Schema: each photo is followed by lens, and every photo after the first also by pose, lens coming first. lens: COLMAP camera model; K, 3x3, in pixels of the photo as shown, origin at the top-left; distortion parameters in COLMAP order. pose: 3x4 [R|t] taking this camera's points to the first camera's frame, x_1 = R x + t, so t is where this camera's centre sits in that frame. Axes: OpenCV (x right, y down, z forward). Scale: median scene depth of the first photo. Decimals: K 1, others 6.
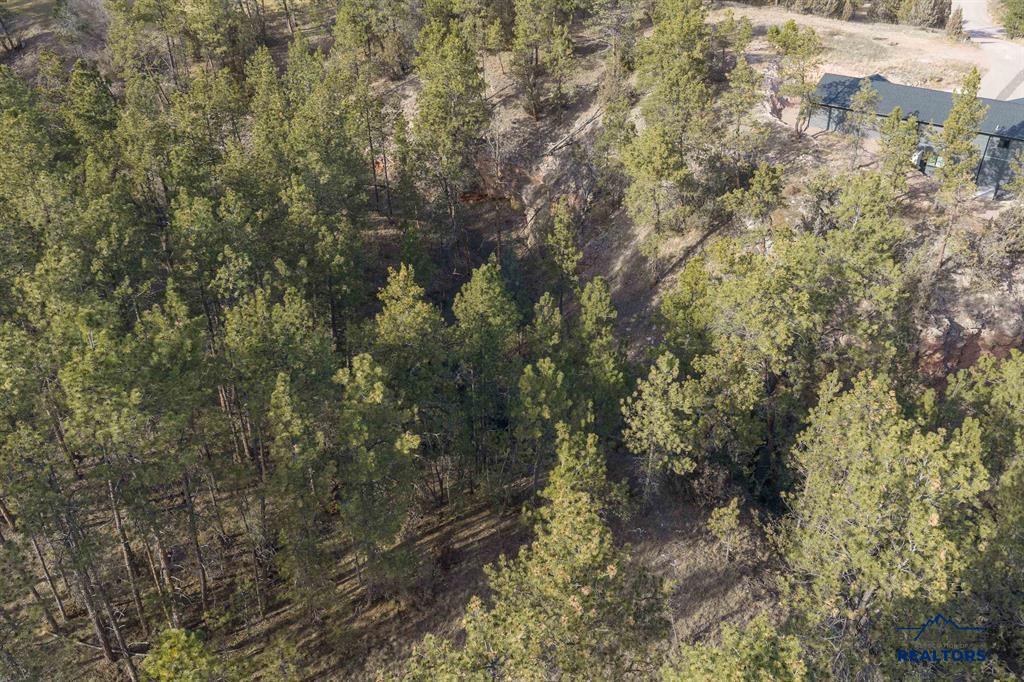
lens RADIAL K [[861.1, 0, 512.2], [0, 861.1, 342.1], [0, 0, 1]] dist [0.016539, -0.001807]
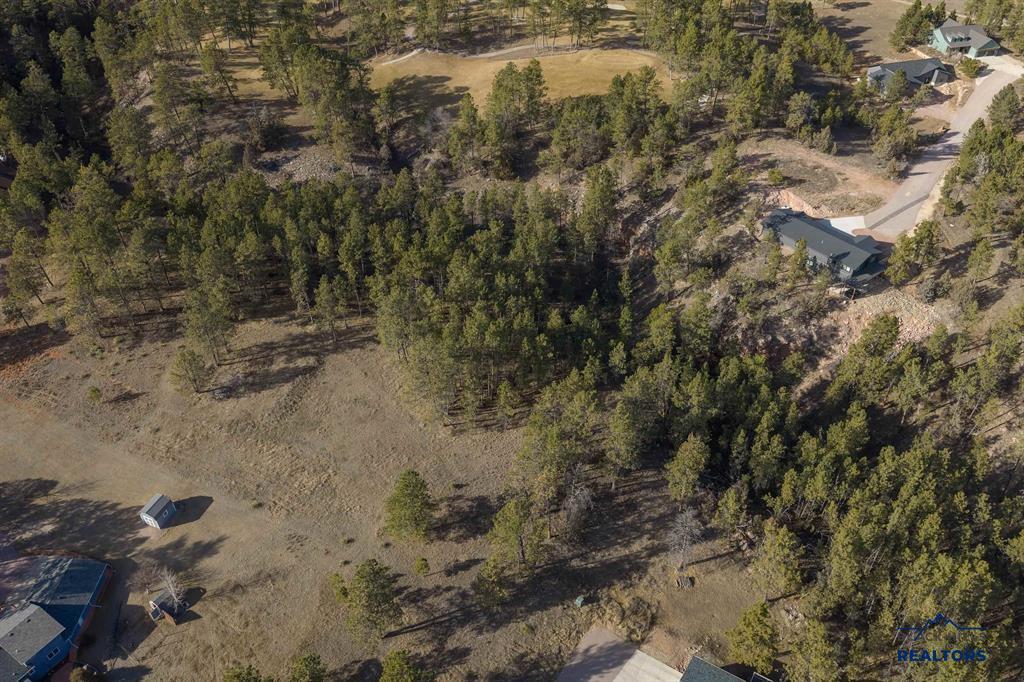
lens RADIAL K [[861.1, 0, 512.0], [0, 861.1, 341.2], [0, 0, 1]] dist [0.016539, -0.001807]
pose [[0.969090, 0.152304, -0.194085, 0.177291], [-0.128777, 0.983297, 0.128619, -0.164354], [0.210432, -0.099649, 0.972517, -1.100655]]
